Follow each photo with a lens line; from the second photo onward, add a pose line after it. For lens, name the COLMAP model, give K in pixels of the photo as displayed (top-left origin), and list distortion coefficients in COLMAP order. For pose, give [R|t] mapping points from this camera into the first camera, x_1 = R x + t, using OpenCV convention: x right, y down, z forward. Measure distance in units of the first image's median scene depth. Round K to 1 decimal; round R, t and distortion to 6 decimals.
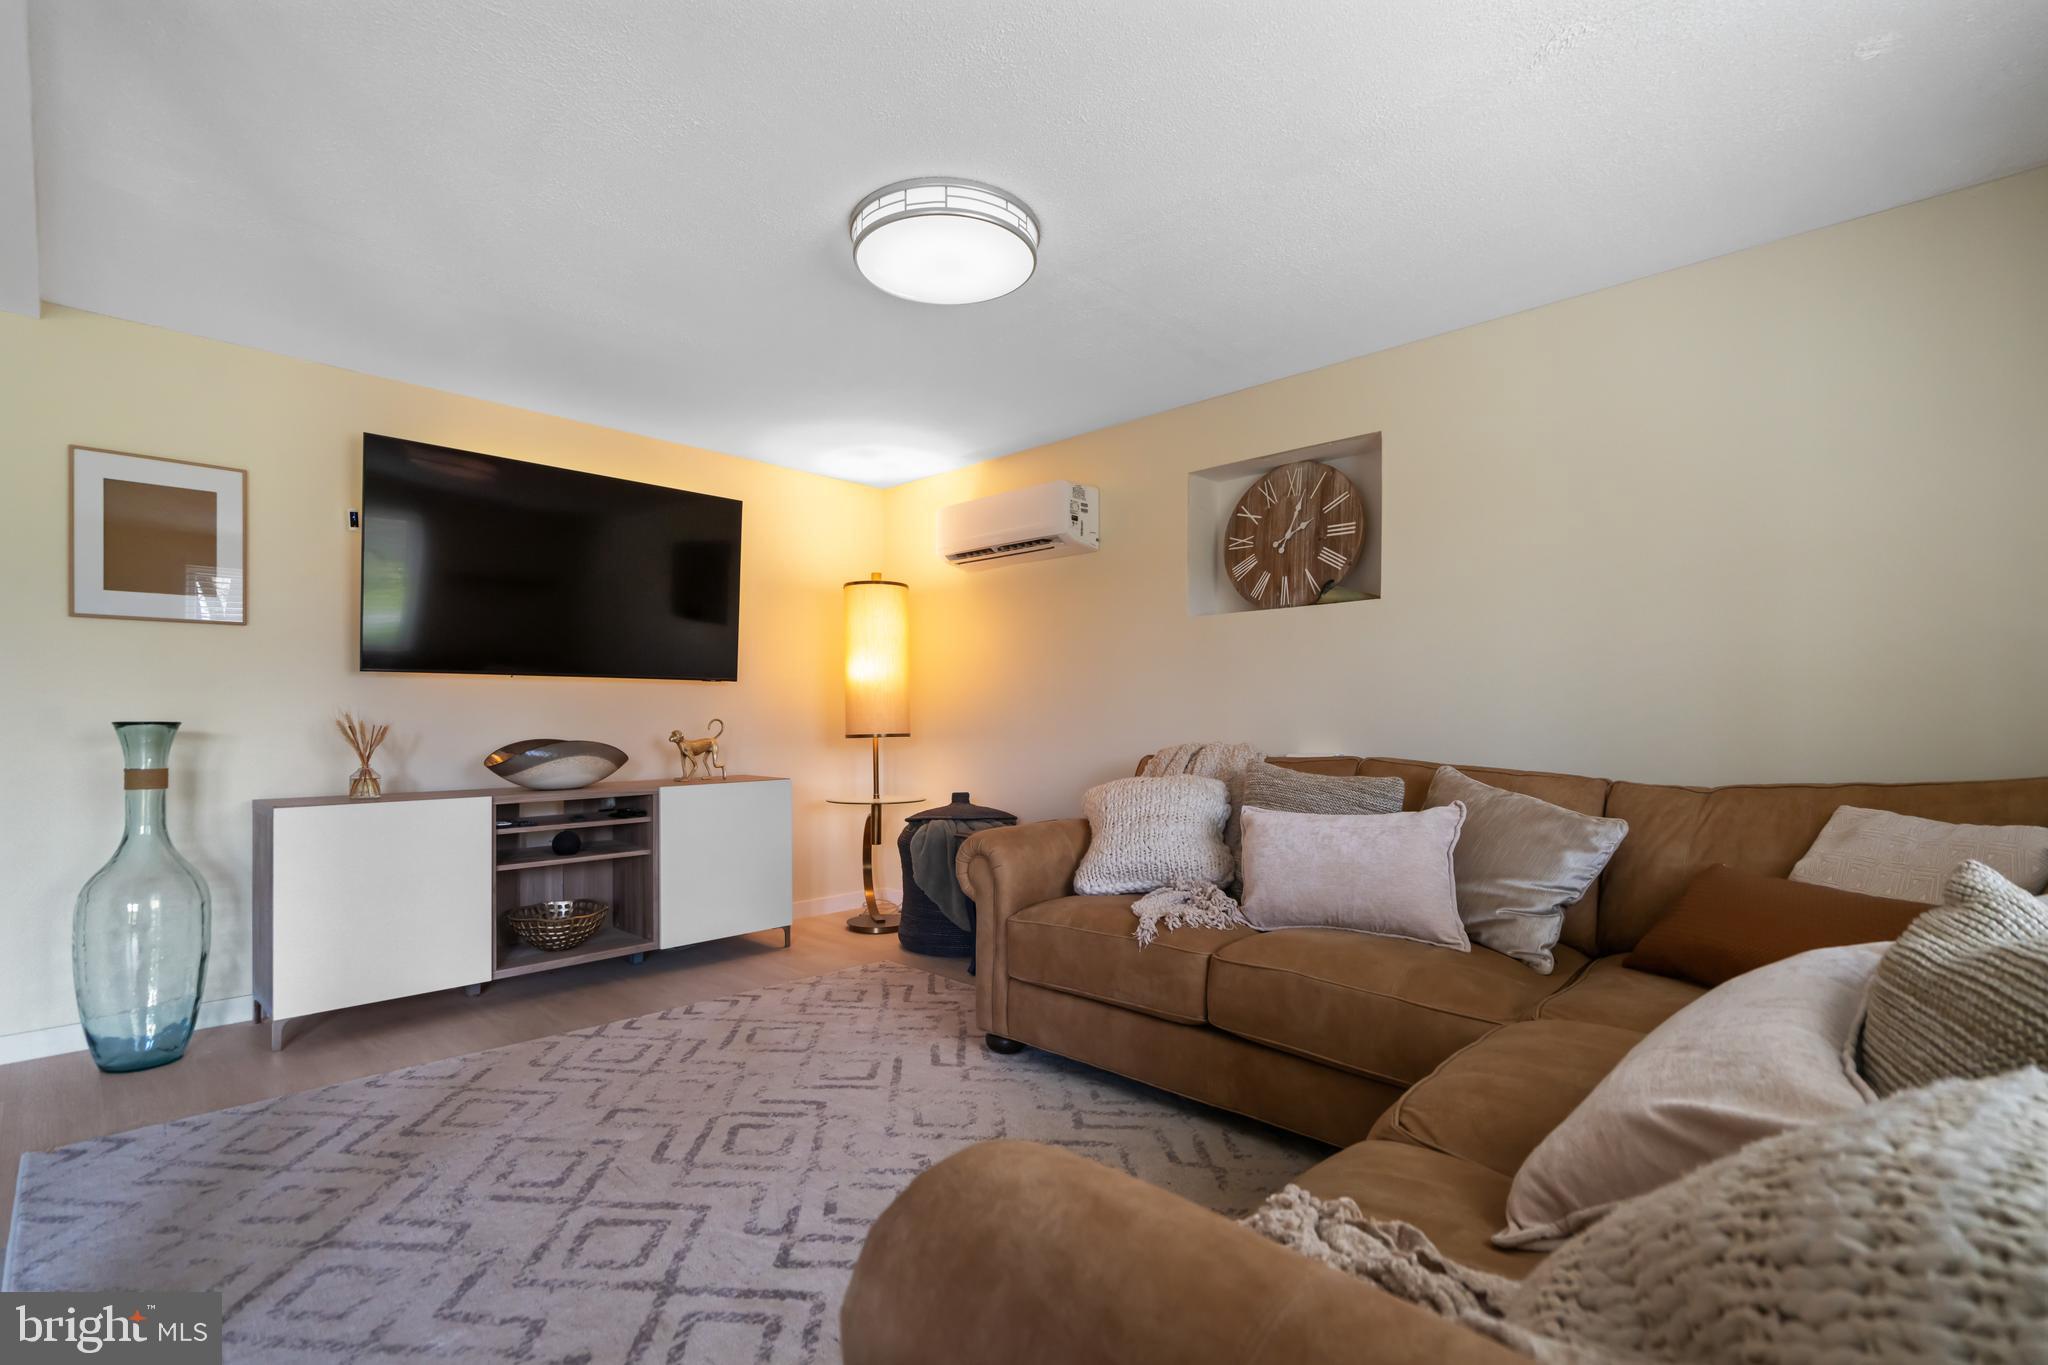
lens RADIAL K [[934.7, 0, 1029.6], [0, 934.7, 701.3], [0, 0, 1]] dist [-0.001704, 0.002964]
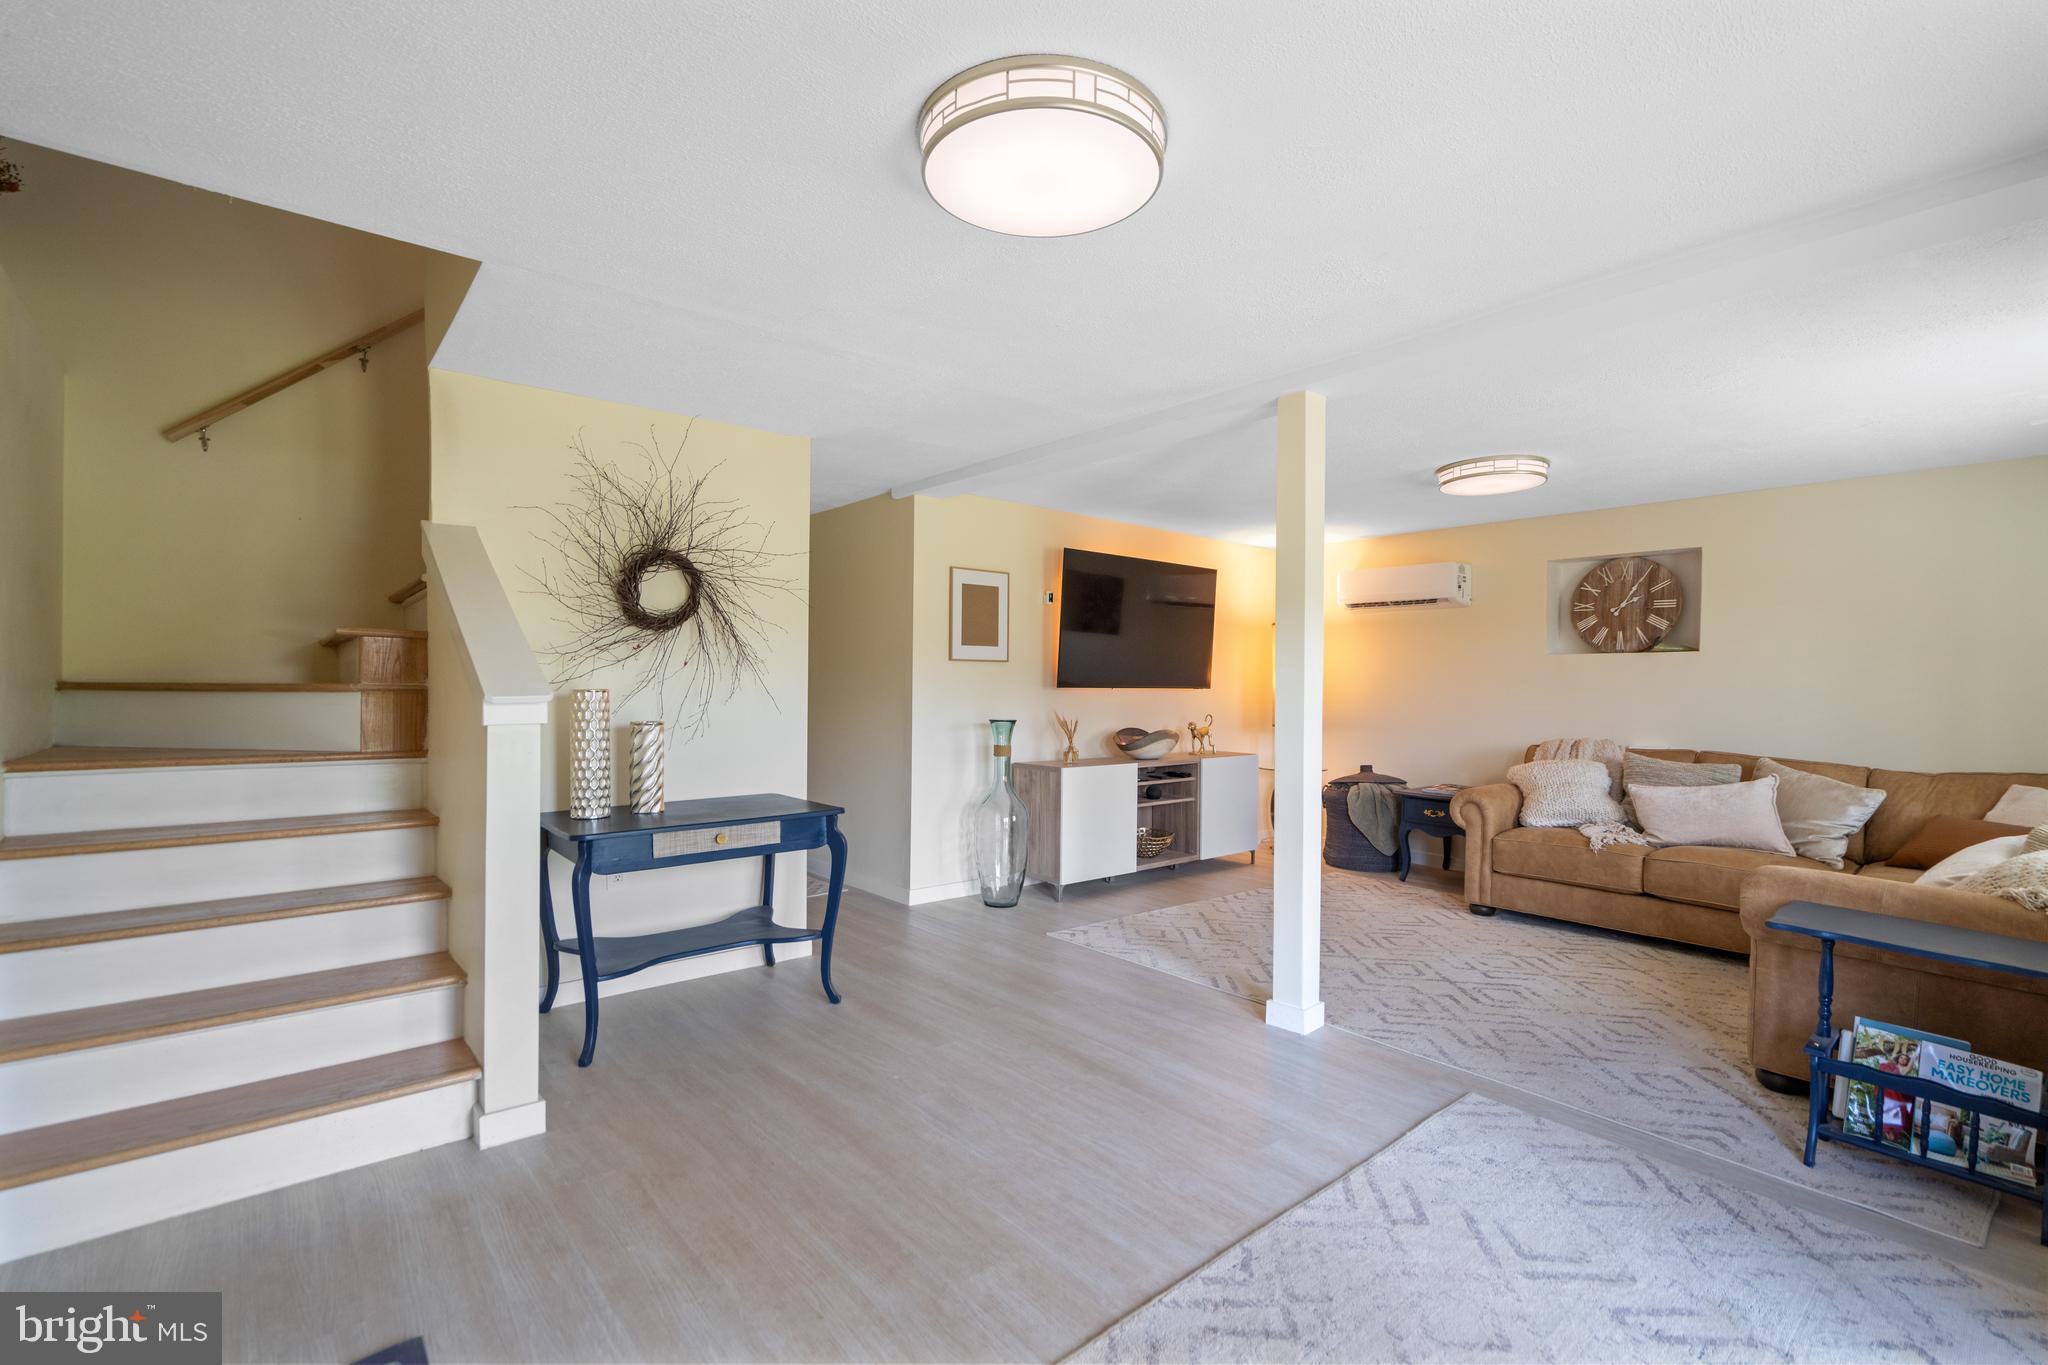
lens RADIAL K [[934.7, 0, 1025.1], [0, 934.7, 682.0], [0, 0, 1]] dist [-0.001704, 0.002964]
pose [[0.995639, 0.012022, -0.092517, -0.735610], [-0.010823, 0.999851, 0.013450, -0.077537], [0.092665, -0.012390, 0.995620, -0.828639]]
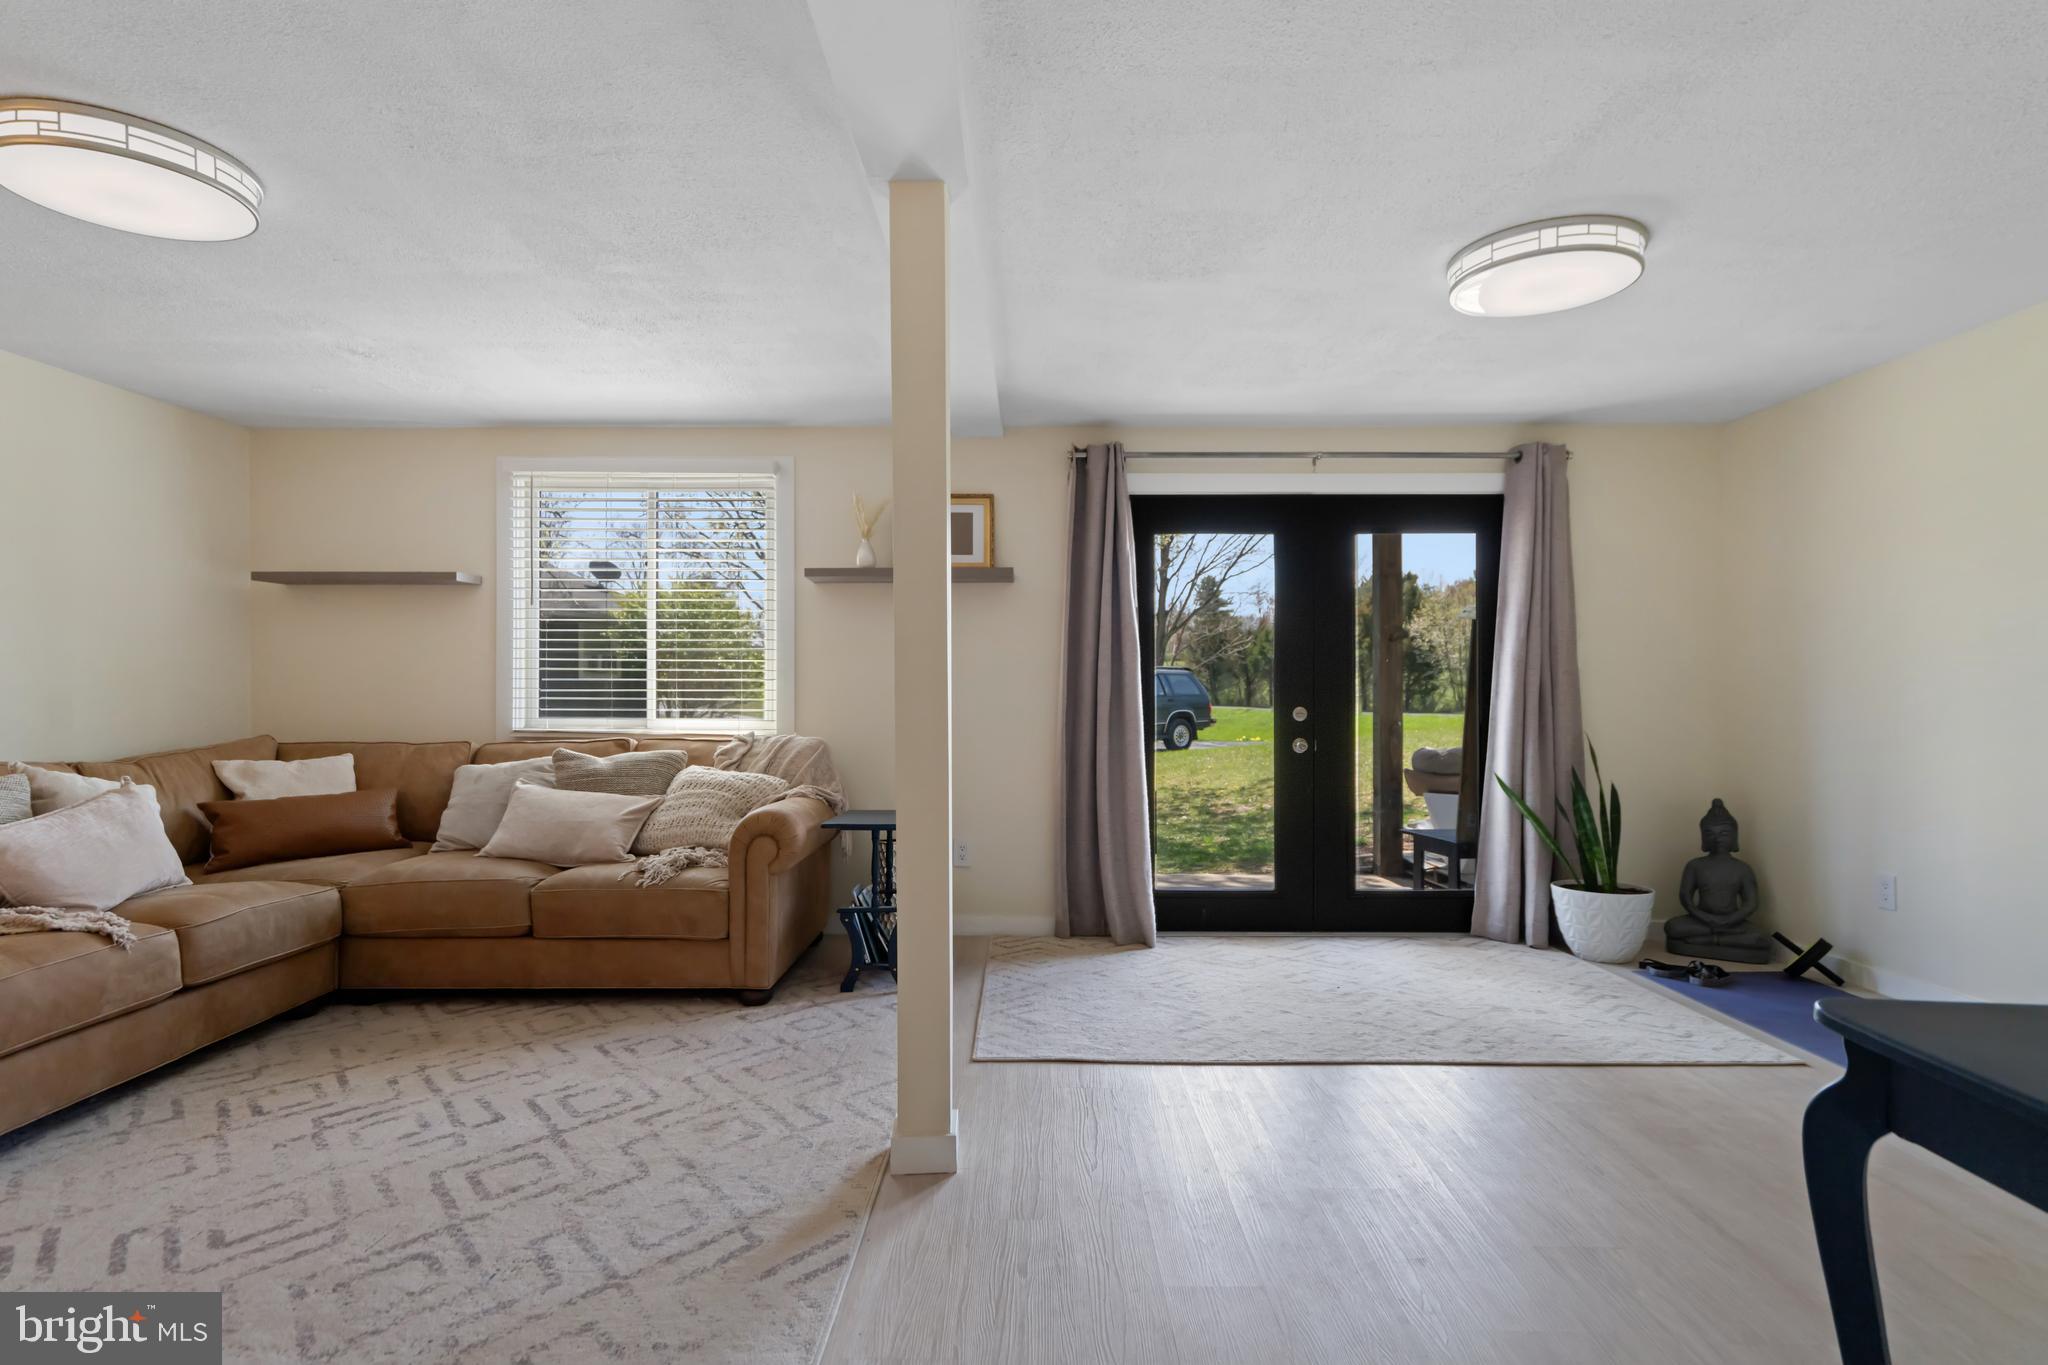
lens RADIAL K [[1022.3, 0, 1002.6], [0, 1022.3, 699.3], [0, 0, 1]] dist [0.023547, -0.002091]
pose [[-0.679820, 0.002383, 0.733376, -1.166244], [-0.007604, 0.999918, -0.010298, 0.000989], [-0.733340, -0.012578, -0.679746, 0.932592]]
